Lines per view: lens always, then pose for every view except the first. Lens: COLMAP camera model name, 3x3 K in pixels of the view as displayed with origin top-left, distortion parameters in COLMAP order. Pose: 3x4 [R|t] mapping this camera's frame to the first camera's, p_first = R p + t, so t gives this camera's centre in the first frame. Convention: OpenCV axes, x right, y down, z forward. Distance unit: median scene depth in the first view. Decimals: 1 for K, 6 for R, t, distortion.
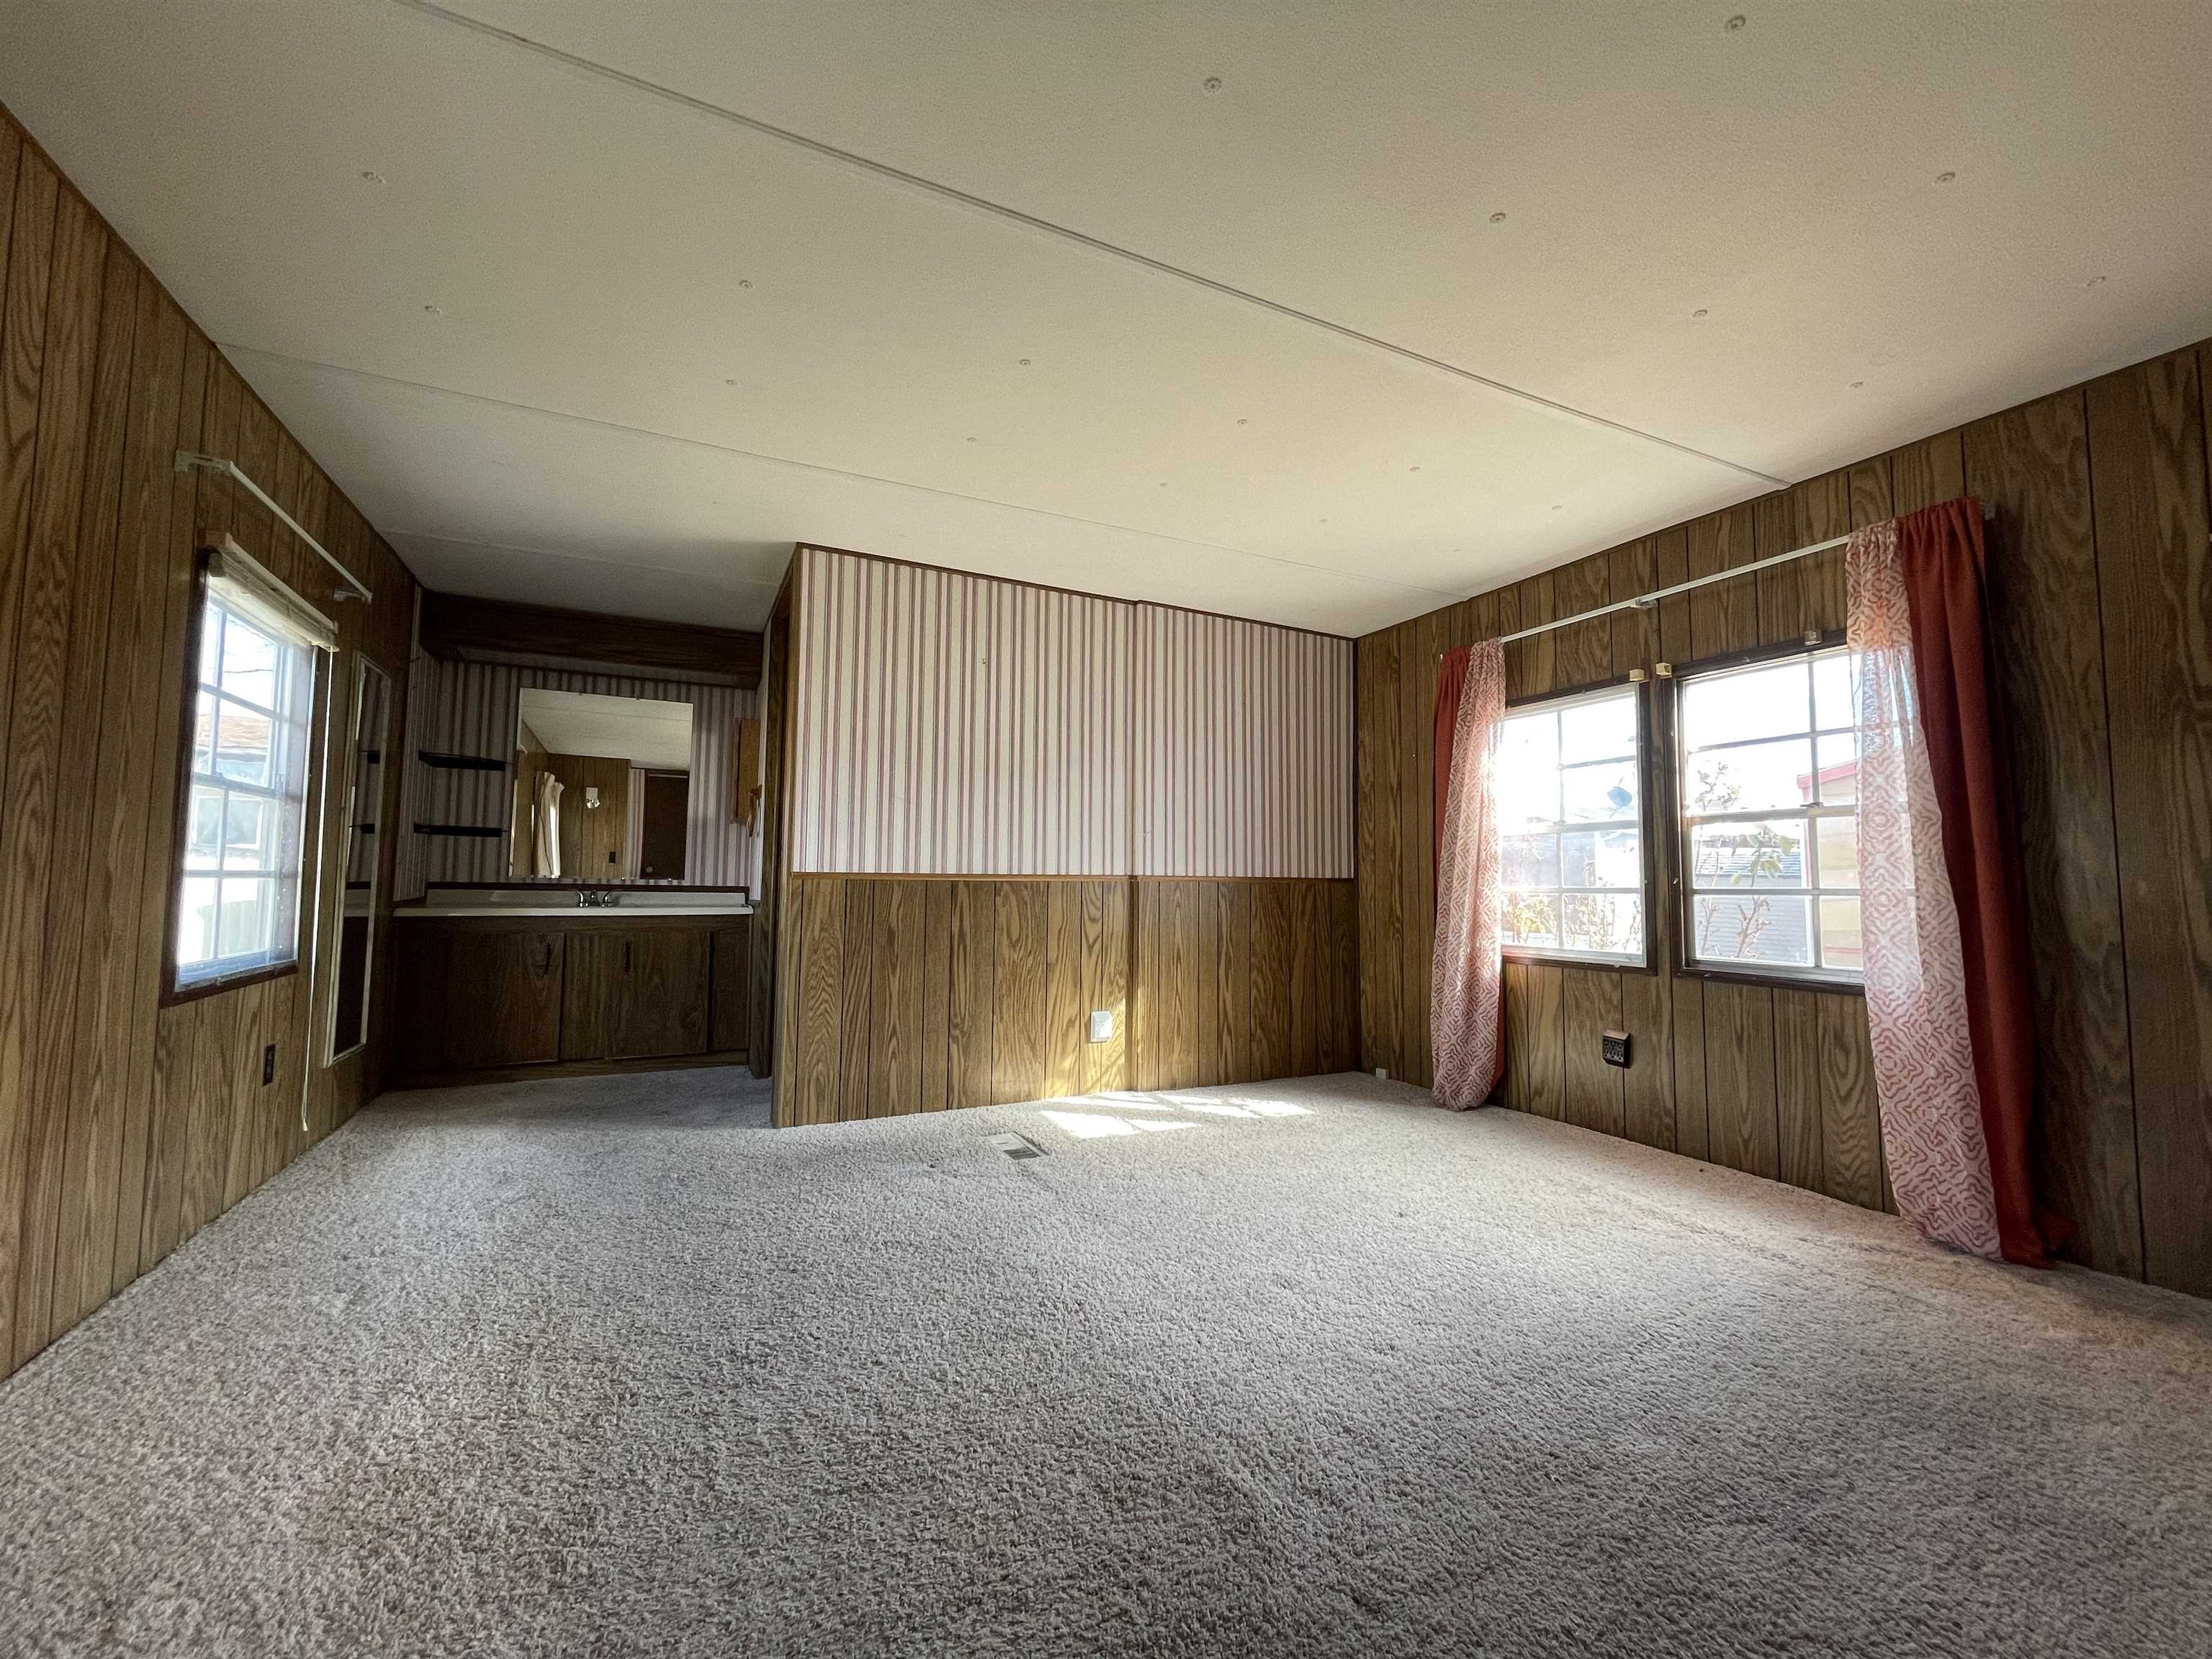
lens RADIAL K [[898.6, 0, 1099.9], [0, 898.6, 827.3], [0, 0, 1]] dist [-0.003814, -0.000401]
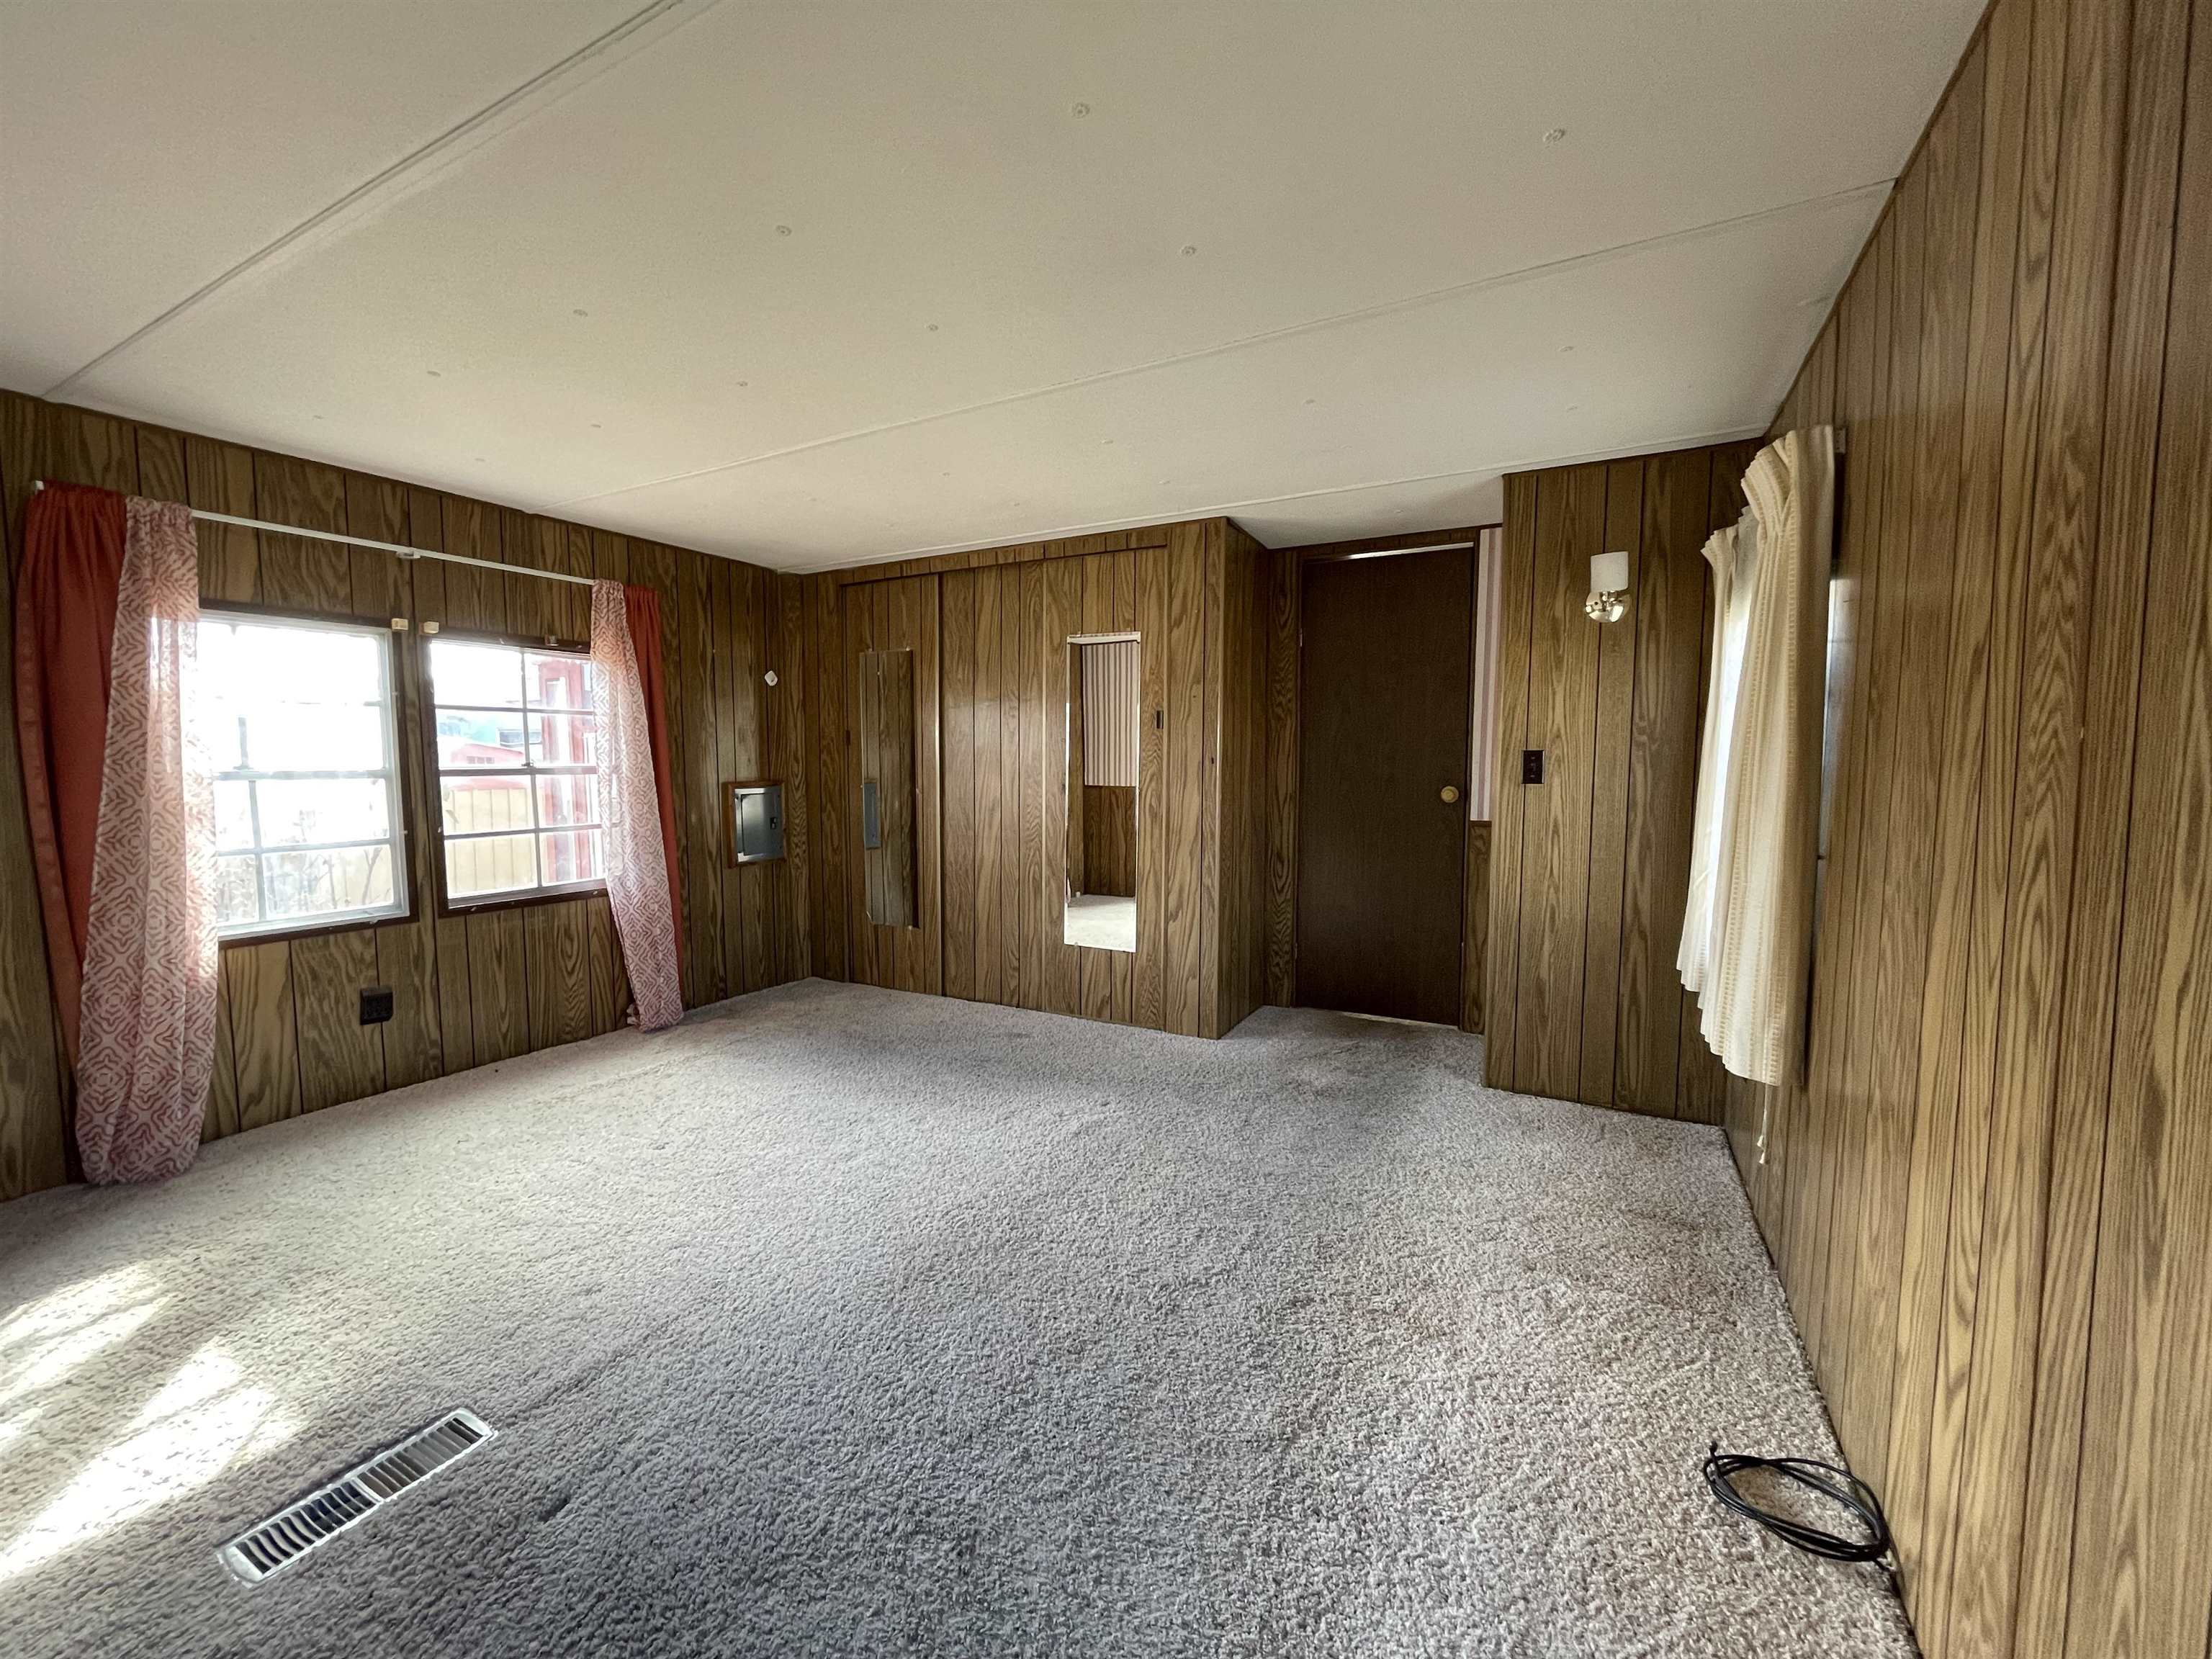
lens RADIAL K [[898.6, 0, 1102.1], [0, 898.6, 829.1], [0, 0, 1]] dist [-0.003814, -0.000401]
pose [[-0.583880, -0.070332, 0.808788, -0.698484], [-0.054577, 0.997387, 0.047333, -0.035480], [-0.810004, -0.016504, -0.586192, 0.993579]]
